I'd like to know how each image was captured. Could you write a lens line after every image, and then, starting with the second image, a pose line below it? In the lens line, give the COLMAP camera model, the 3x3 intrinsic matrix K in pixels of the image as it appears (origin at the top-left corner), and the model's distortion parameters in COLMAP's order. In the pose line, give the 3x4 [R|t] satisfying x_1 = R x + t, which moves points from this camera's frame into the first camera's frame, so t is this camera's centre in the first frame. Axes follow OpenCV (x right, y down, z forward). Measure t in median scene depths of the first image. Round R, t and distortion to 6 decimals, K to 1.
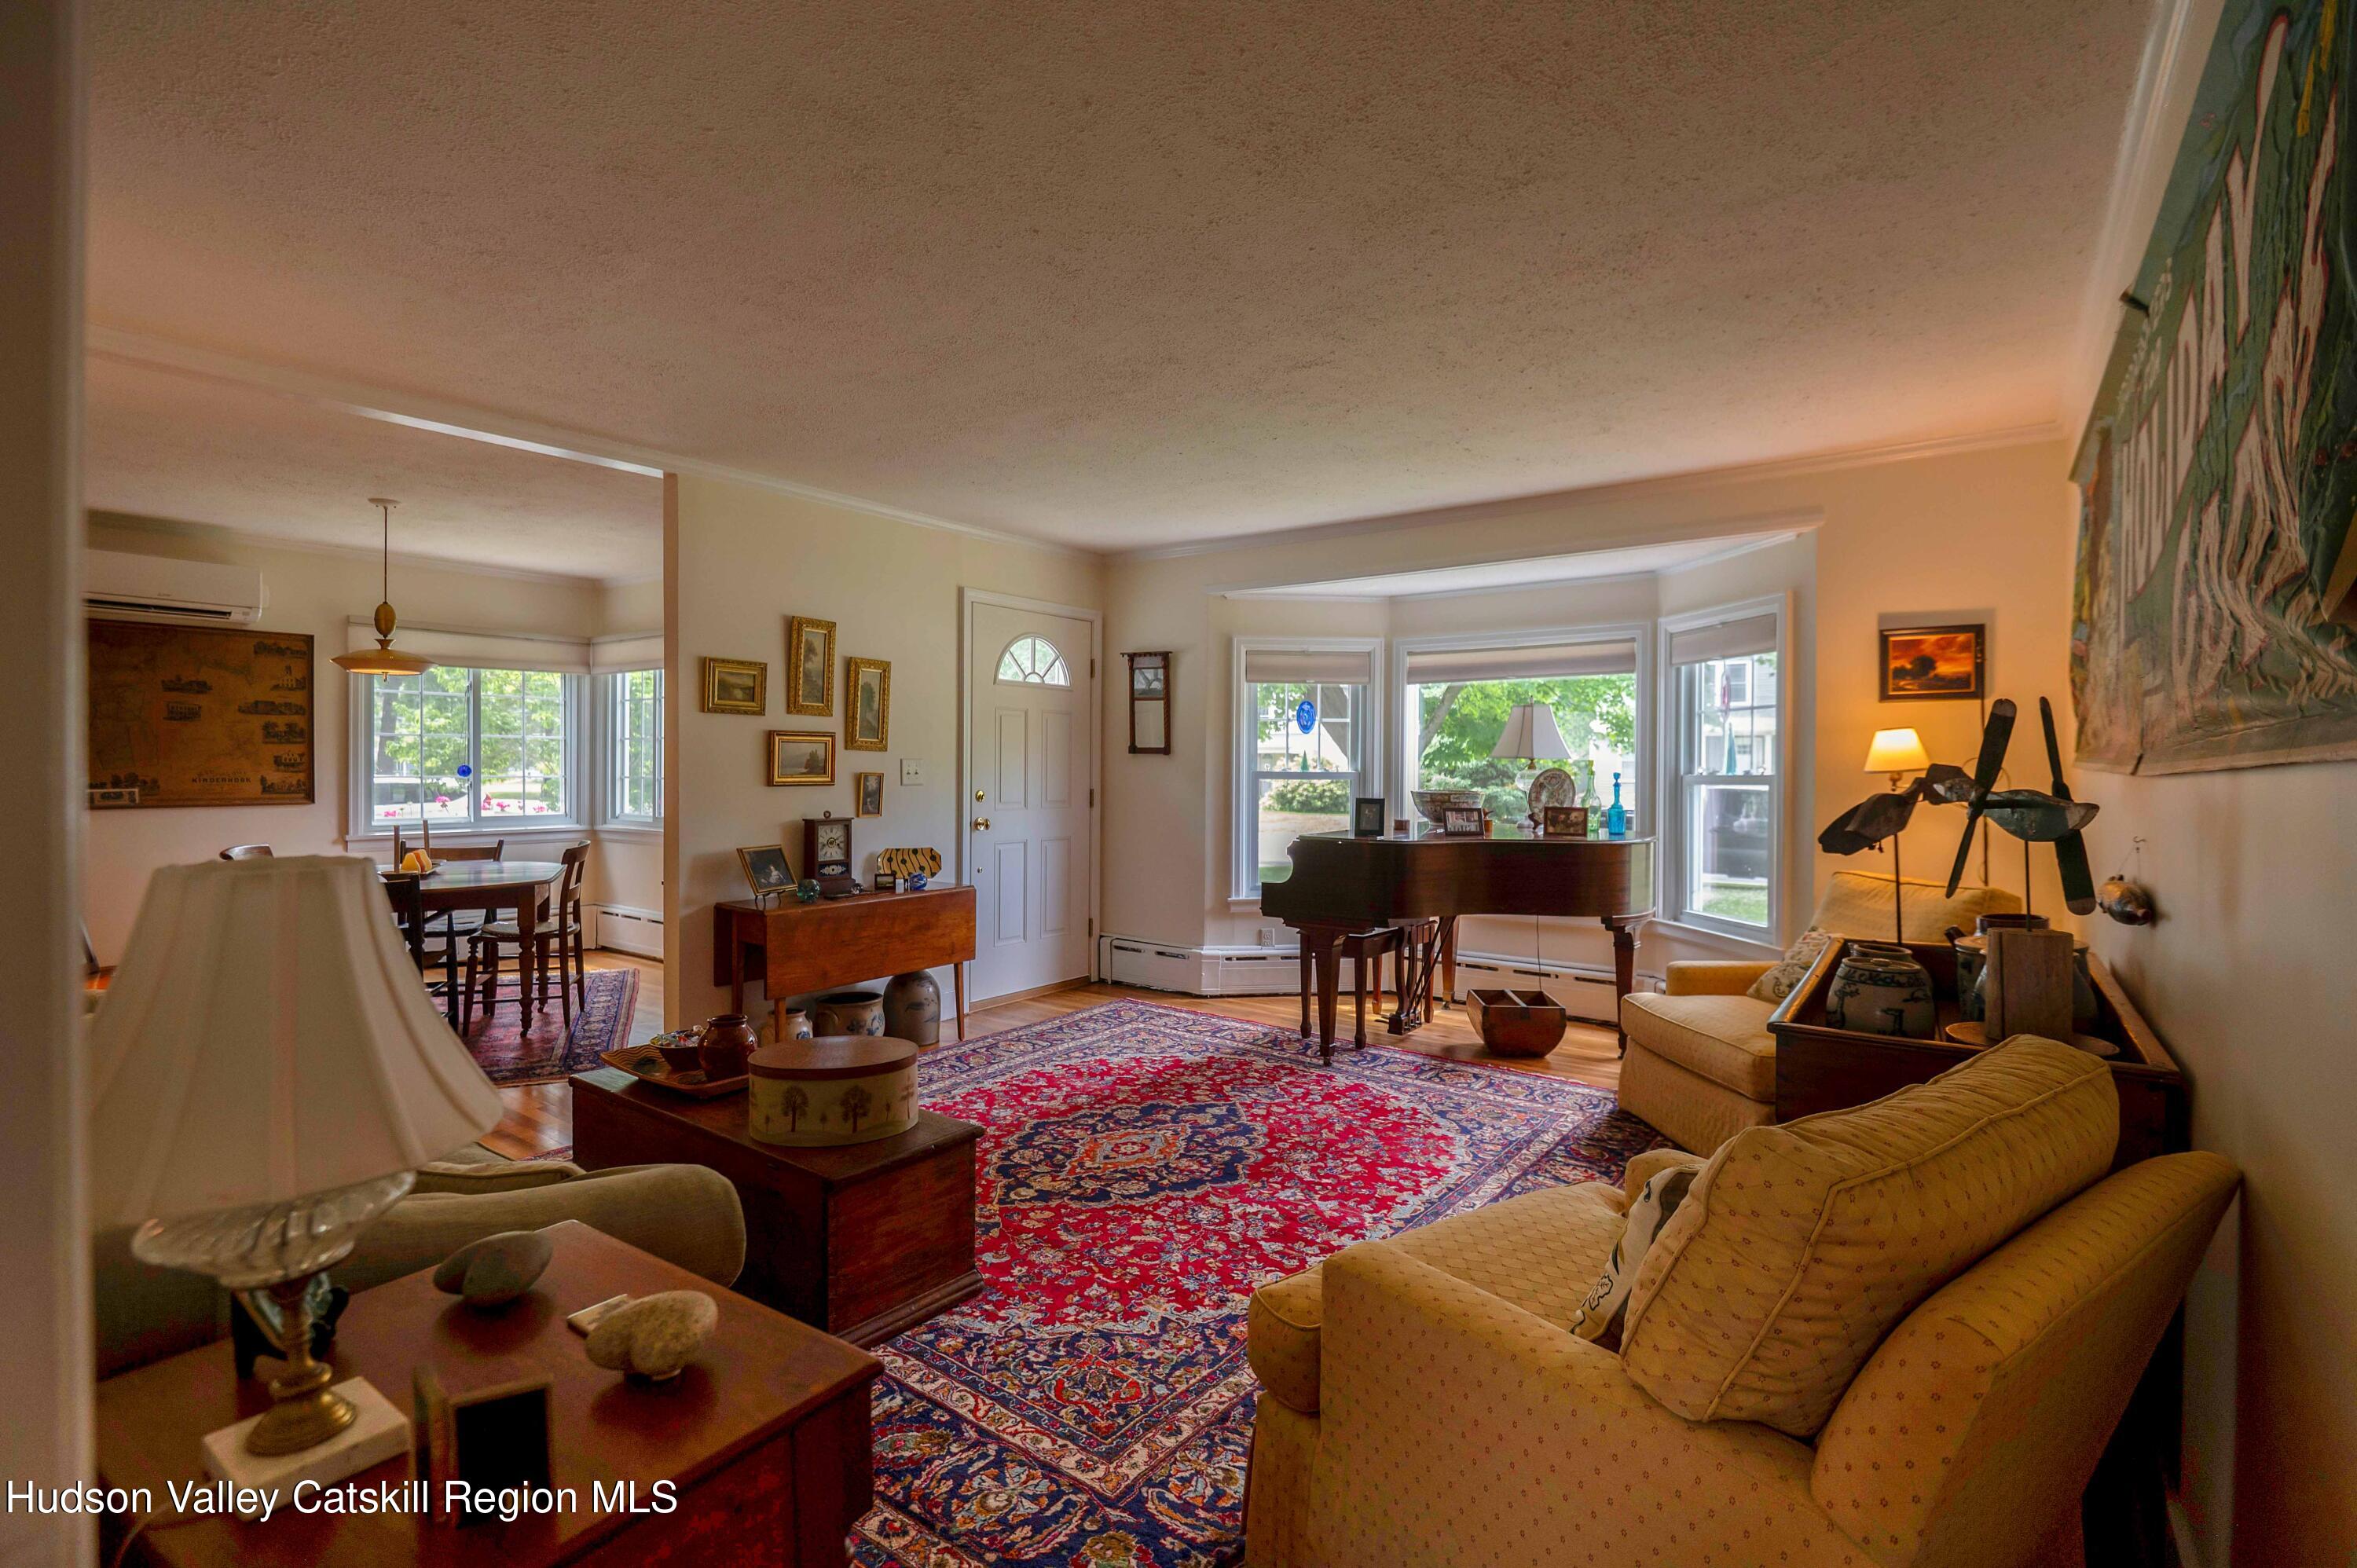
lens RADIAL K [[1117.6, 0, 1156.2], [0, 1117.6, 775.1], [0, 0, 1]] dist [-0.009906, -0.001931]
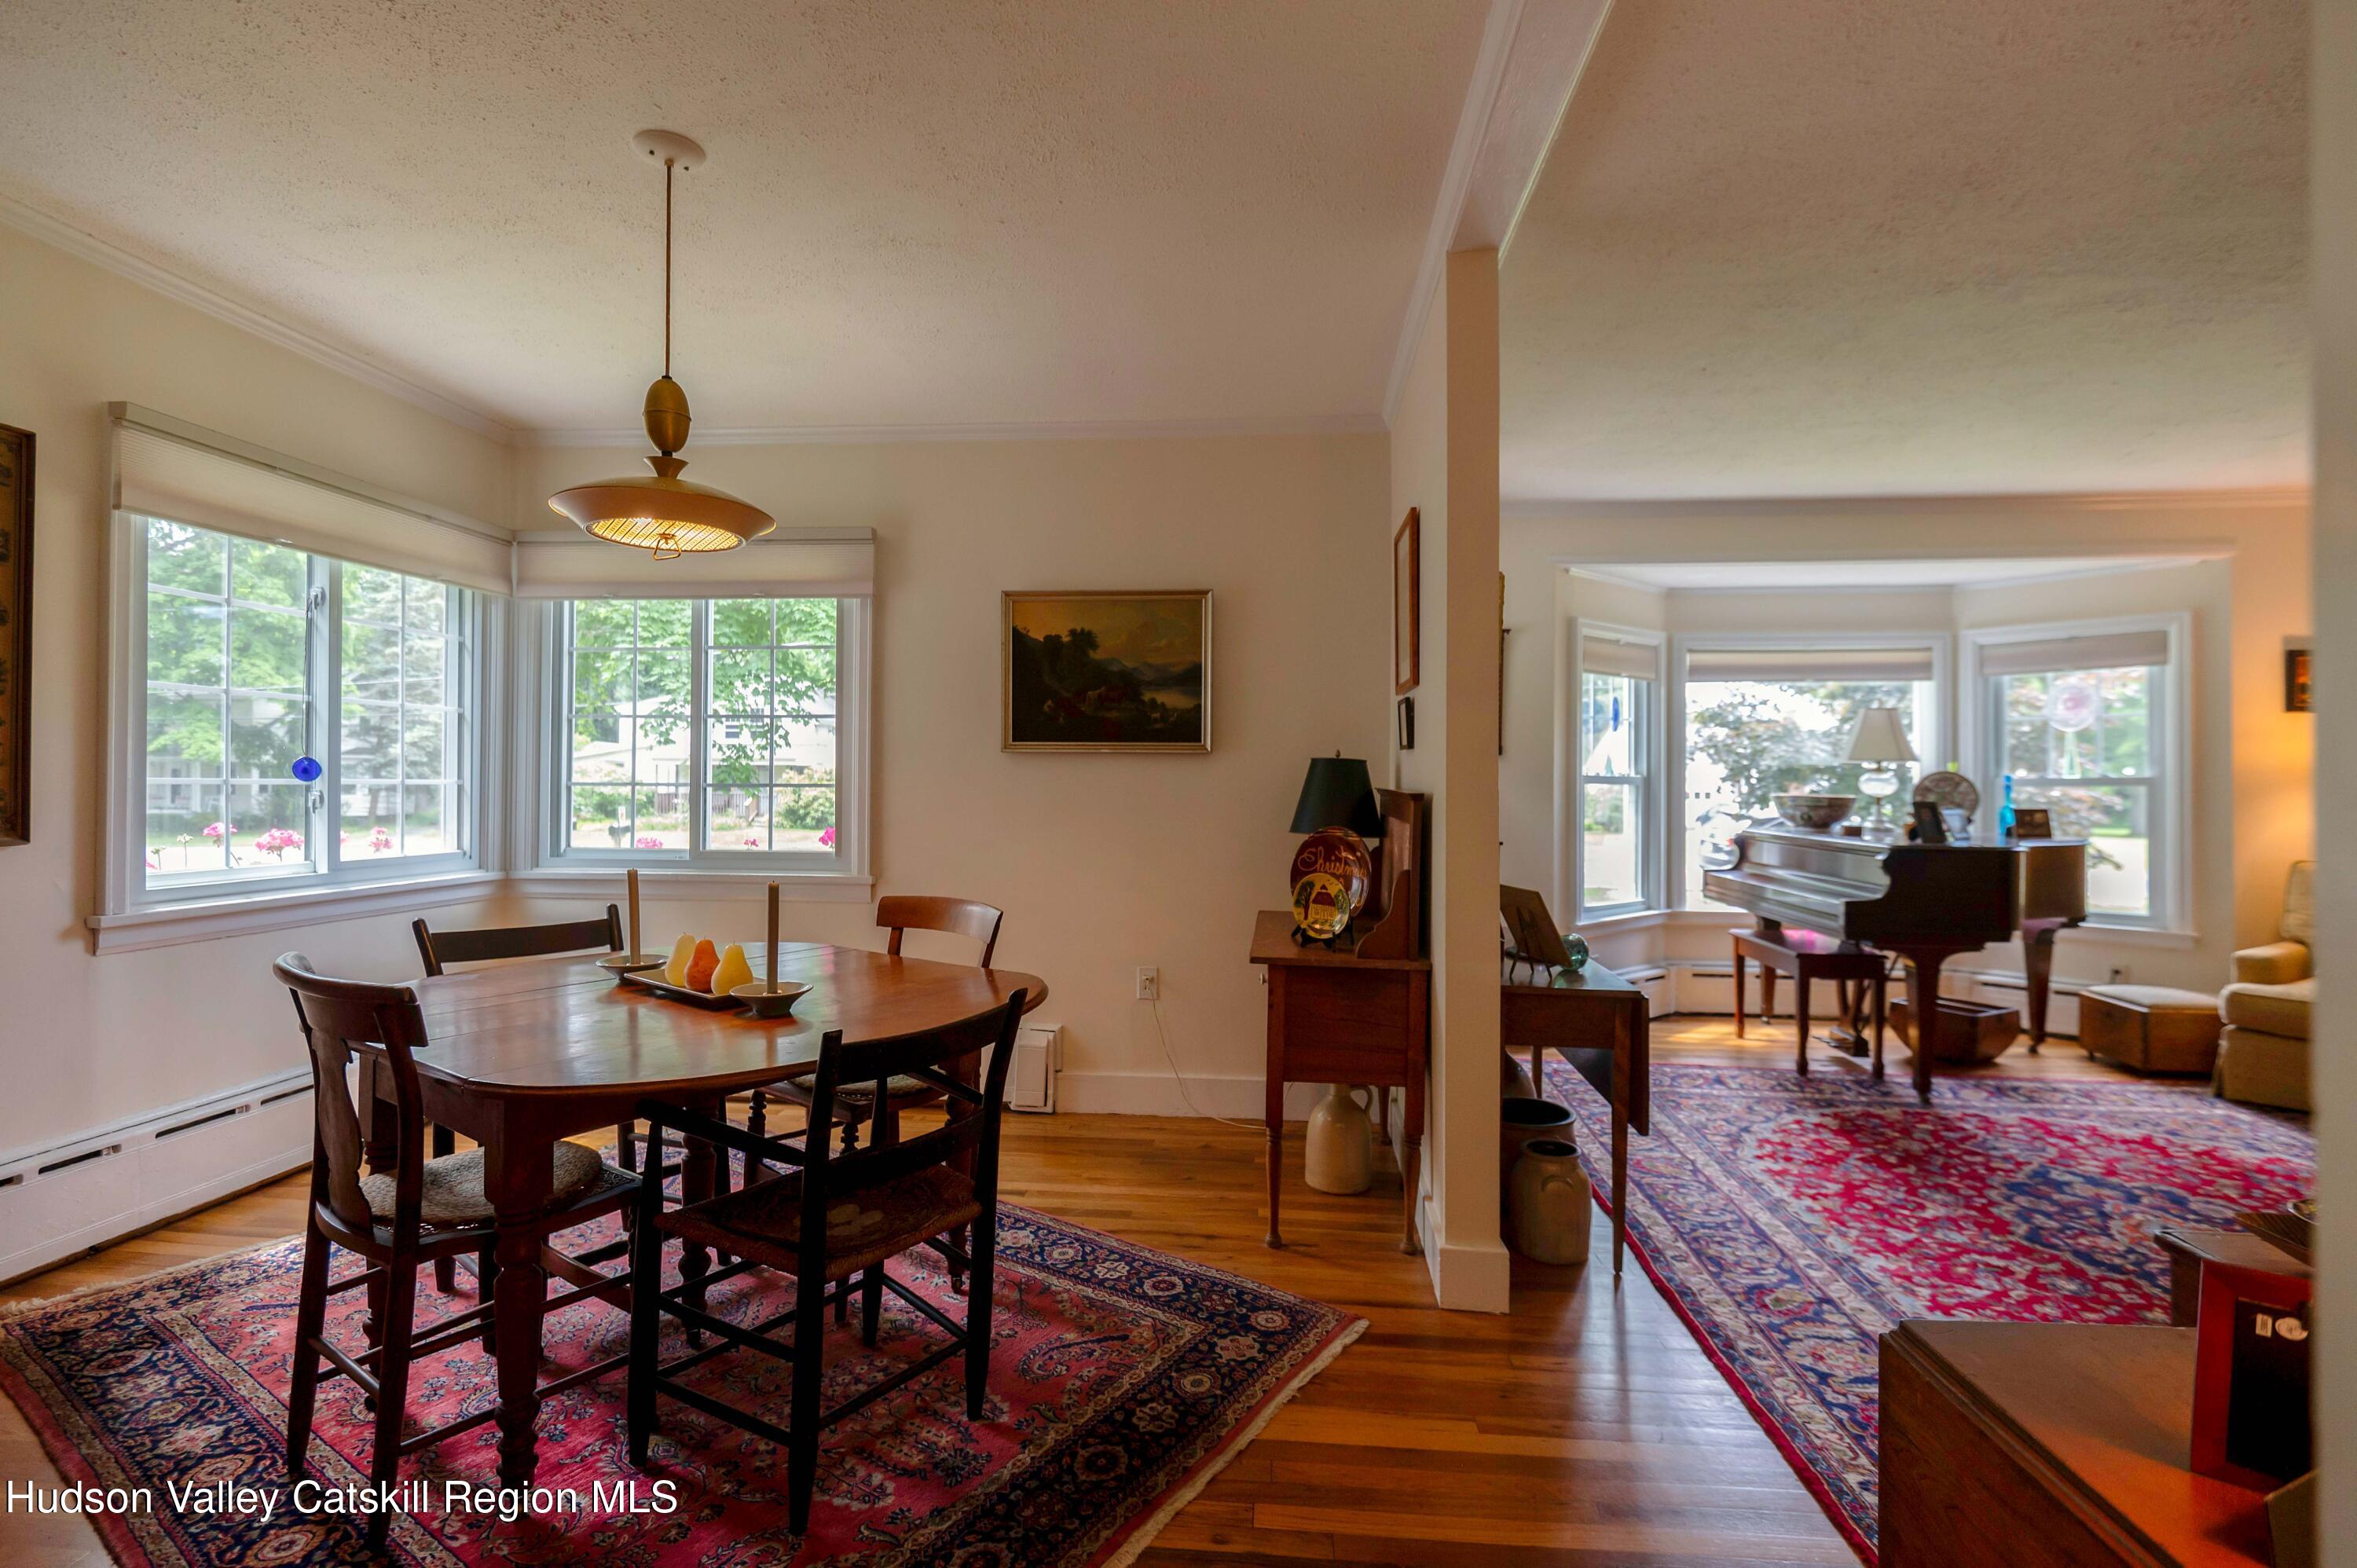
lens RADIAL K [[1117.6, 0, 1187.7], [0, 1117.6, 784.2], [0, 0, 1]] dist [-0.009906, -0.001931]
pose [[0.845719, 0.000629, 0.533628, -0.738797], [0.002122, 0.999987, -0.004543, 0.008368], [-0.533624, 0.004975, 0.845707, 0.511981]]
